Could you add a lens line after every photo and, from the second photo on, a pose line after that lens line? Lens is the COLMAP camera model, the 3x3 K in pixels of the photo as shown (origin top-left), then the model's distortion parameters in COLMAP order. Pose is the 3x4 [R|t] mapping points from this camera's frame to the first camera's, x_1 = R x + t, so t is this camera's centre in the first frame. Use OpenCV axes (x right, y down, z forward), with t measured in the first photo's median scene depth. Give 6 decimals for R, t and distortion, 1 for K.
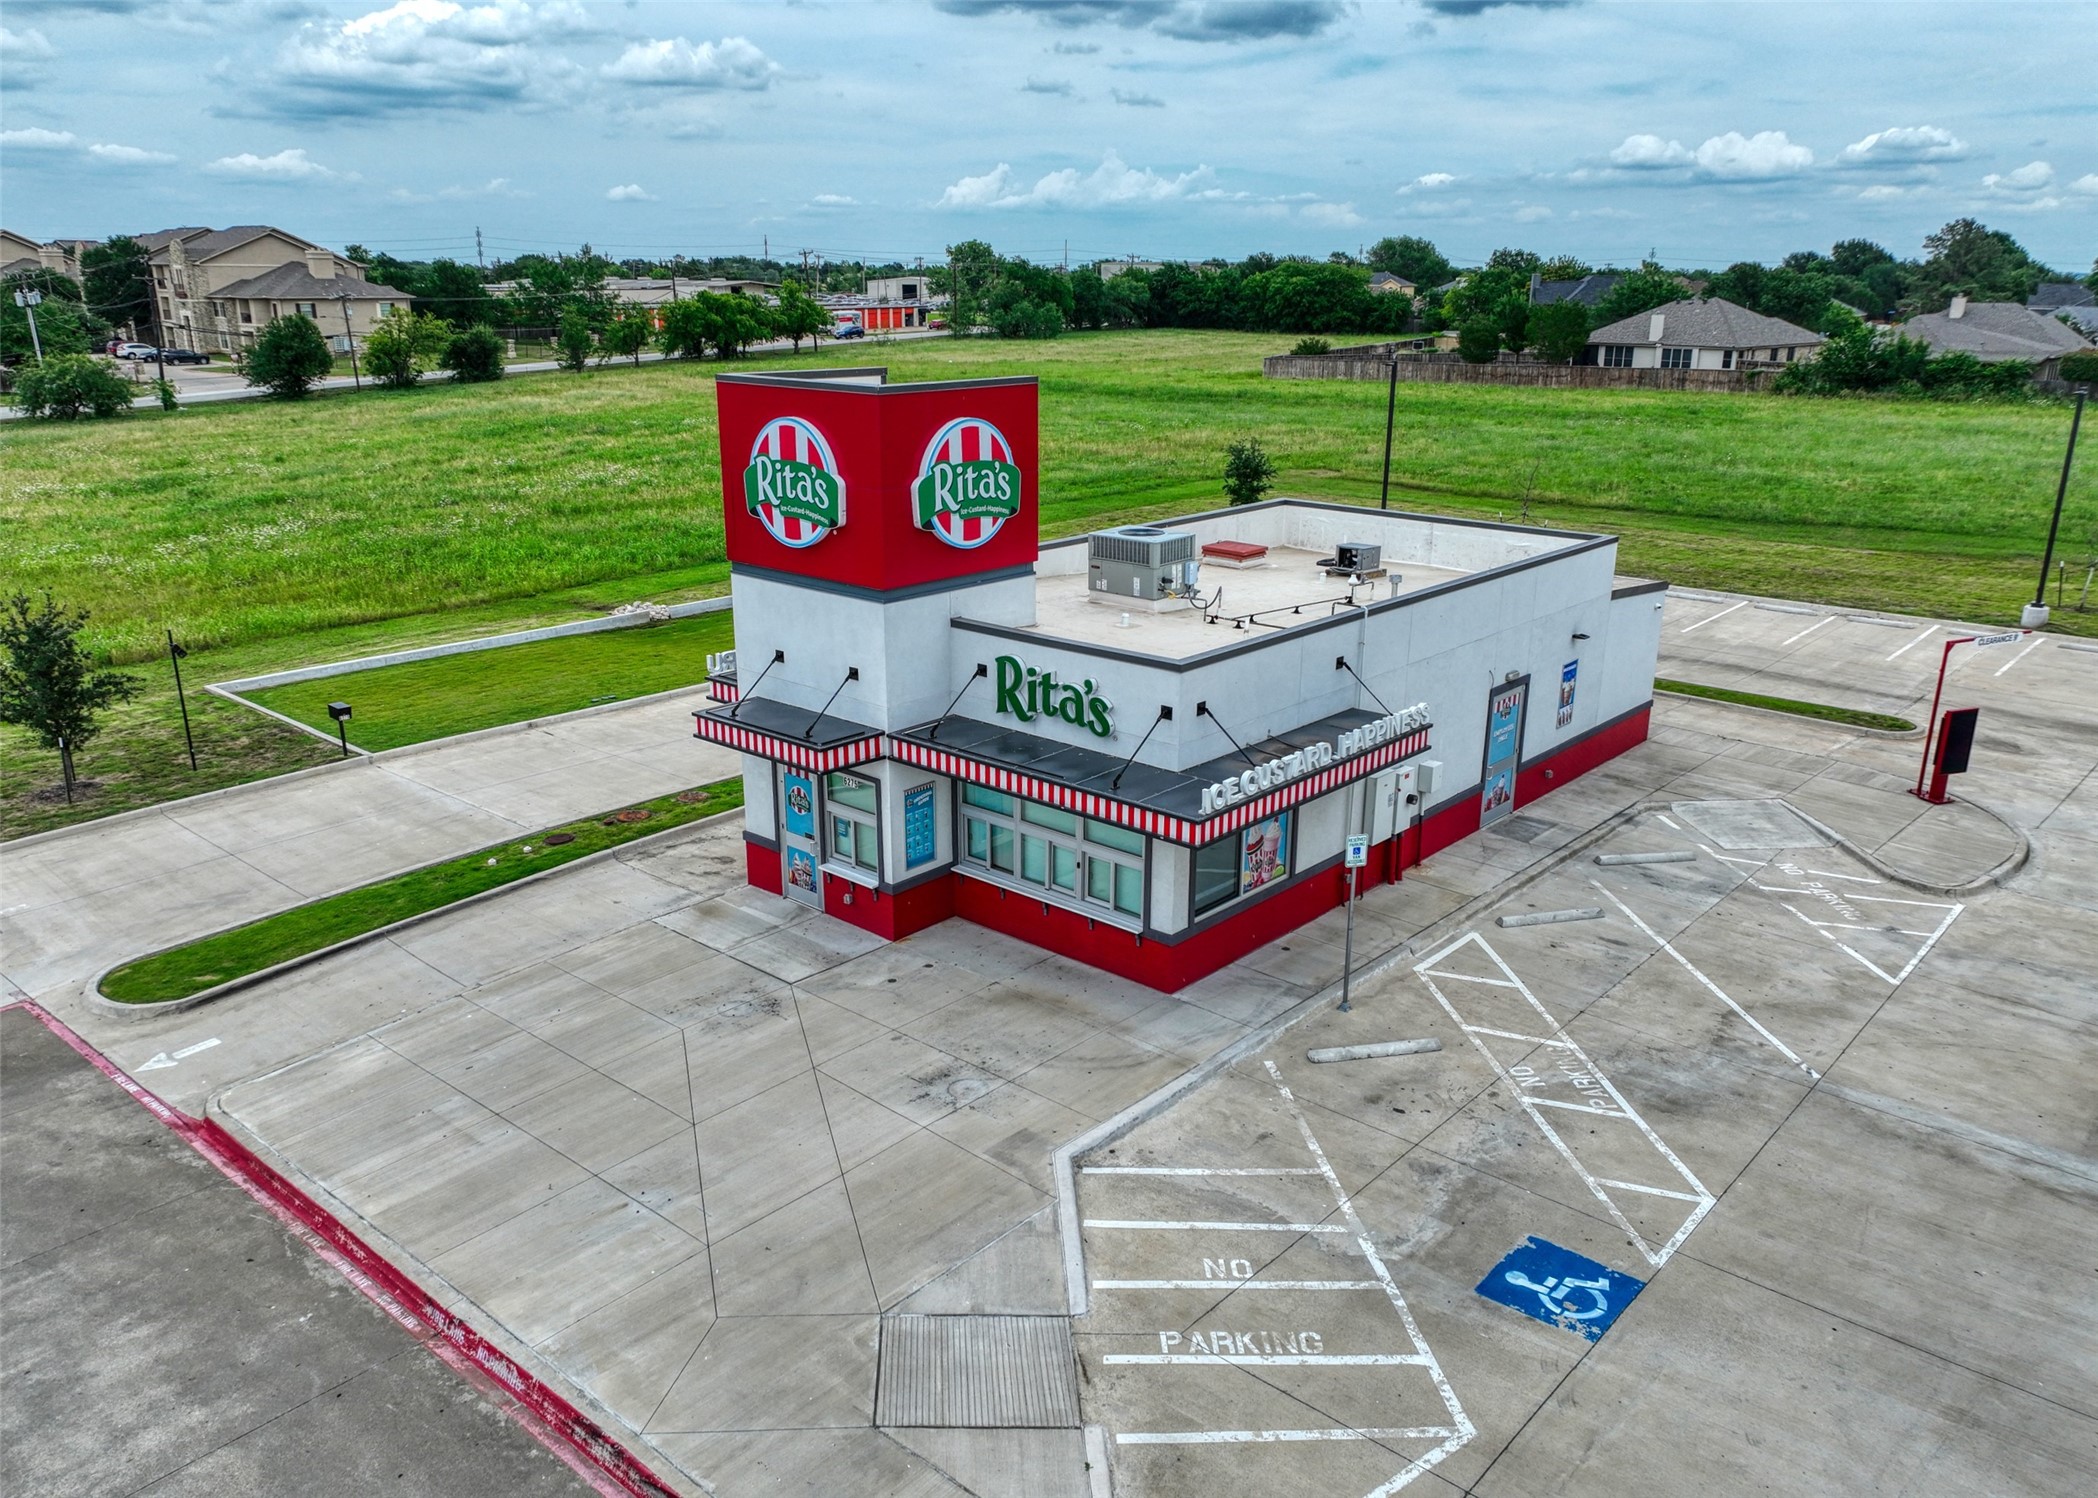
lens RADIAL K [[1560.7, 0, 1050.6], [0, 1560.7, 780.6], [0, 0, 1]] dist [0.003242, 0.006589]
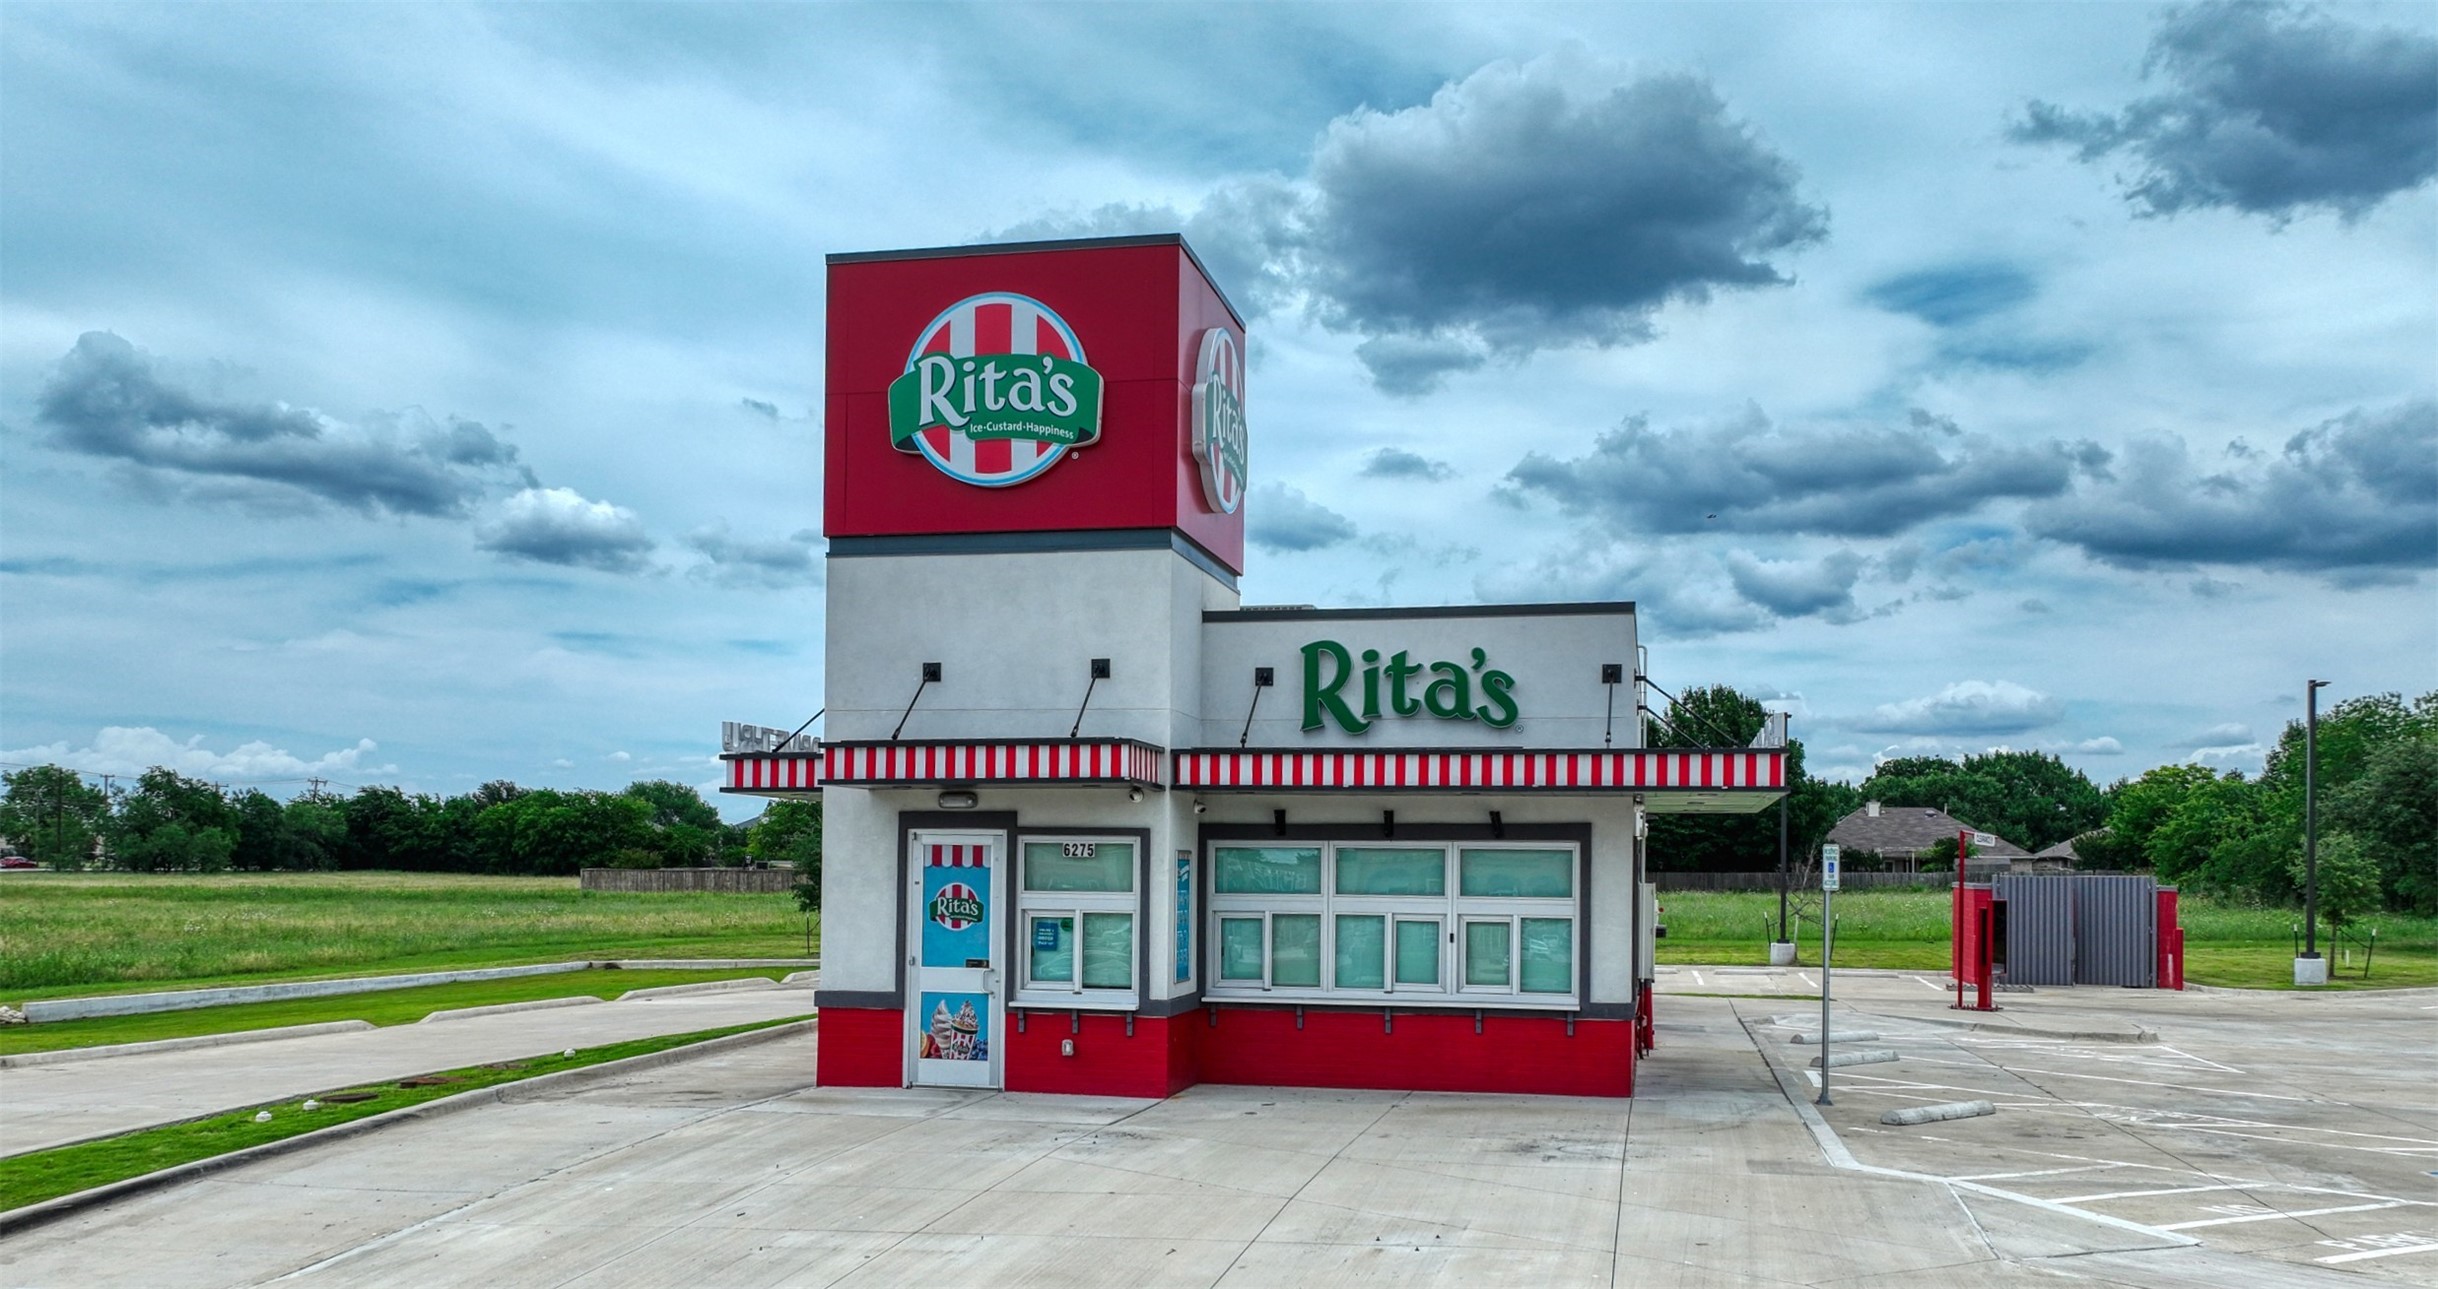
lens RADIAL K [[2026.5, 0, 1184.3], [0, 2026.5, 837.4], [0, 0, 1]] dist [-0.001074, 0.001501]
pose [[0.878355, 0.014296, 0.477795, -0.470863], [0.140787, 0.947478, -0.287166, 0.232336], [-0.456805, 0.319501, 0.830210, 0.288580]]
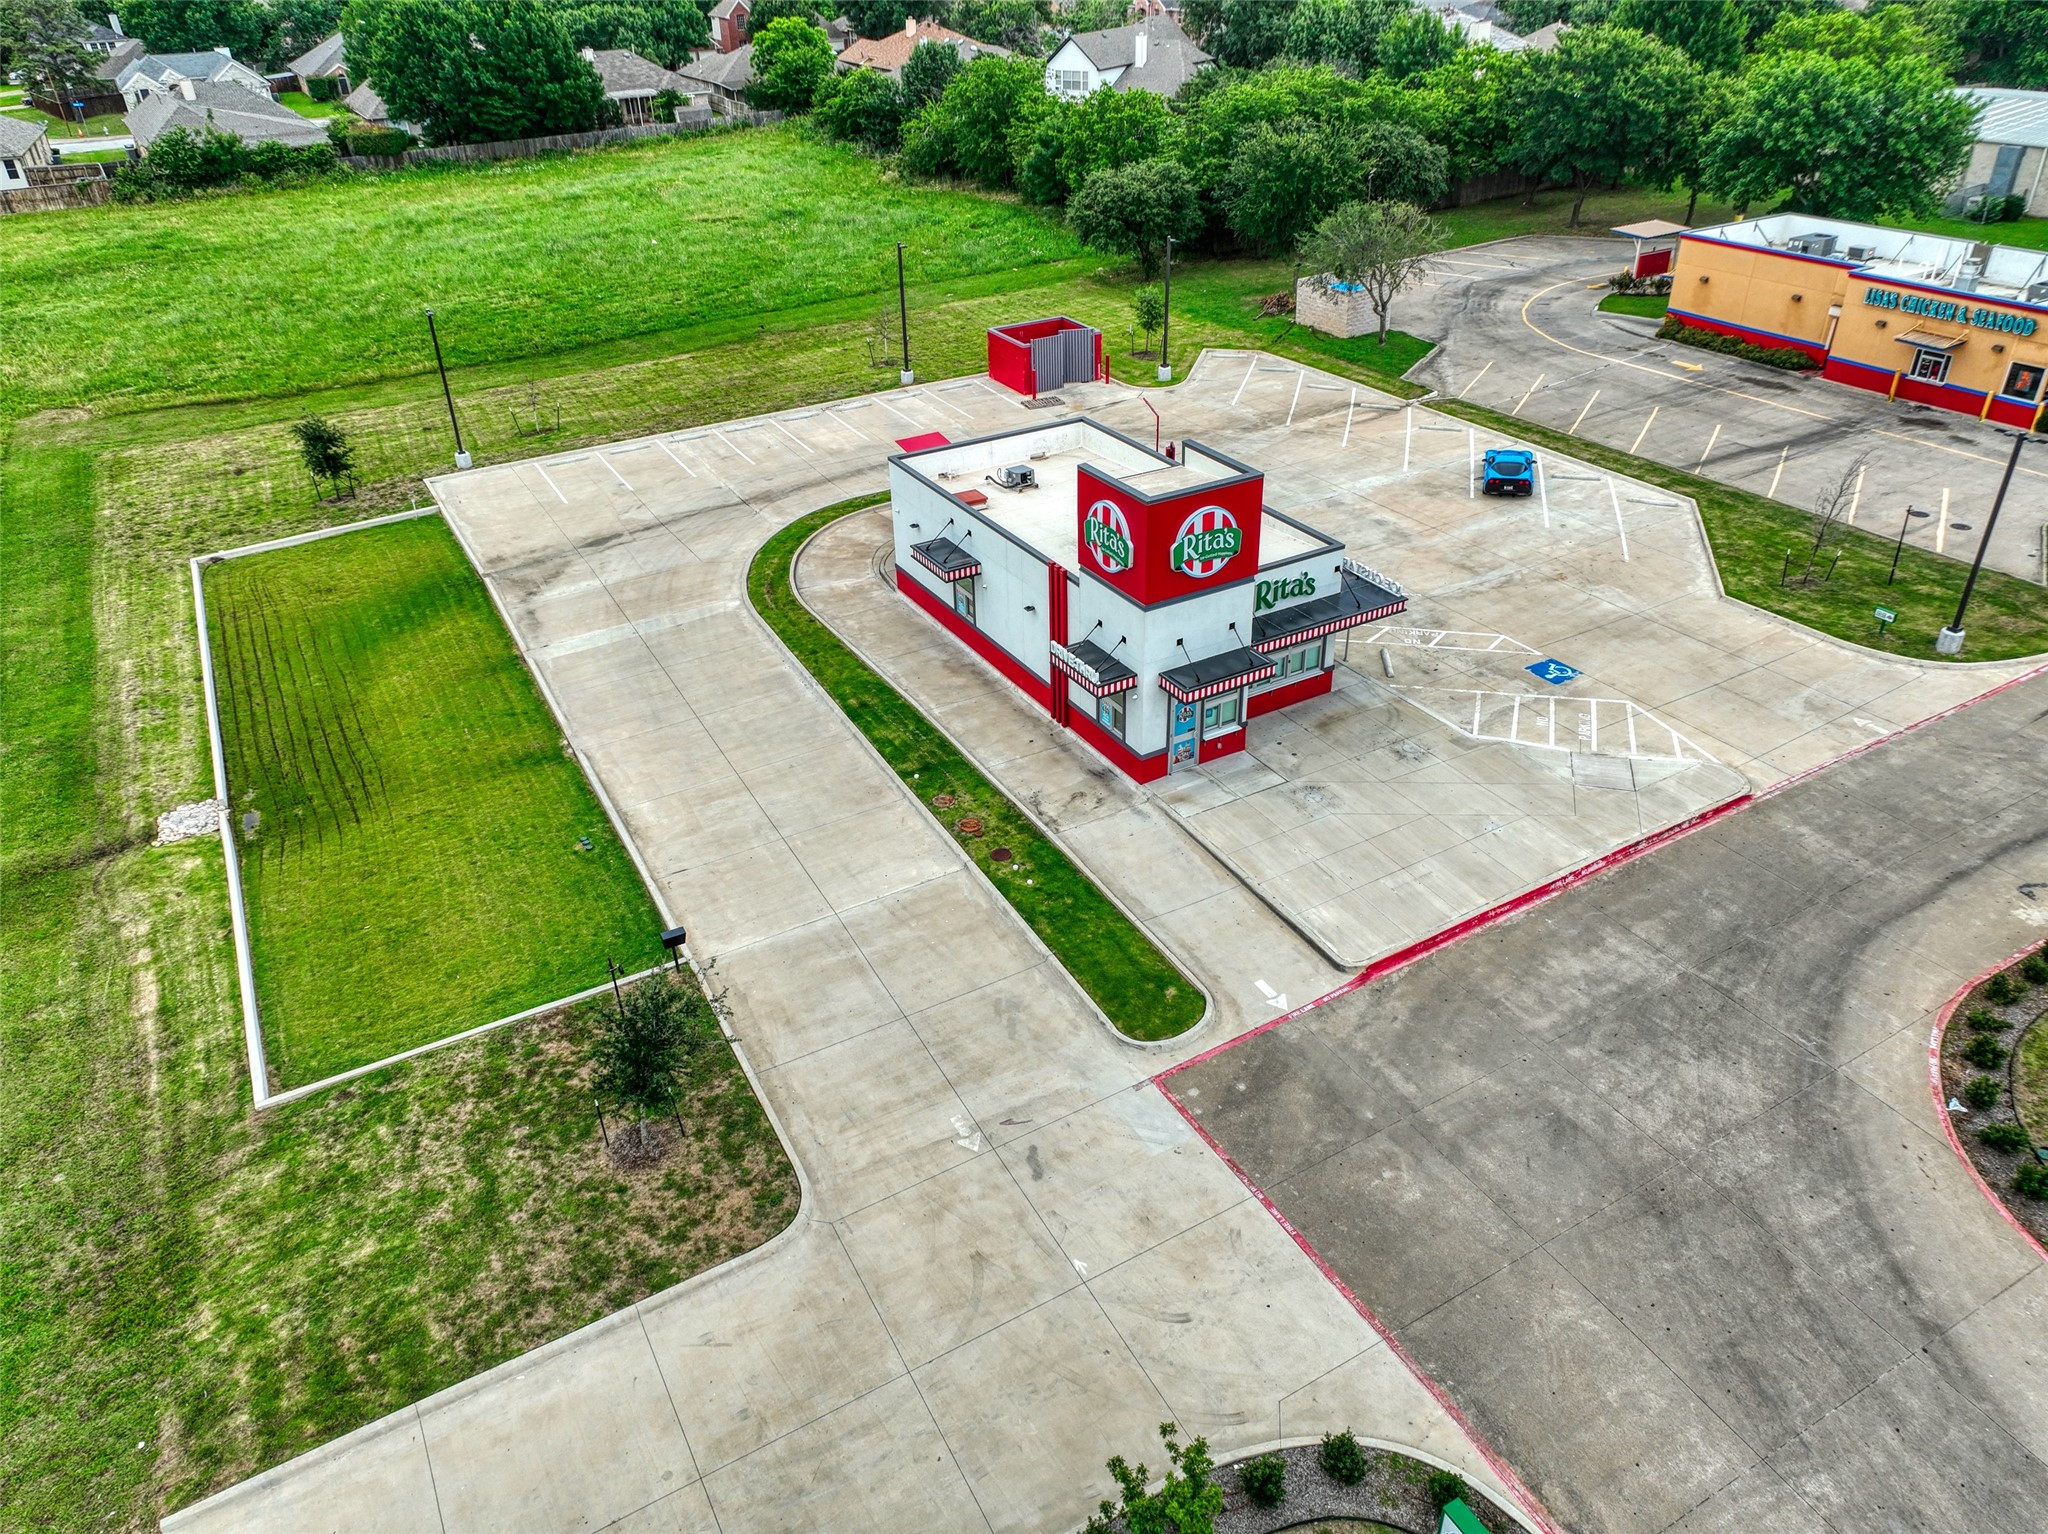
lens RADIAL K [[1426.6, 0, 1024.0], [0, 1426.6, 767.0], [0, 0, 1]] dist [0.002676, 0.013013]
pose [[0.320170, -0.506188, 0.800790, -1.536851], [0.319999, 0.853389, 0.411495, -0.655332], [-0.891679, 0.124504, 0.435210, 0.483090]]
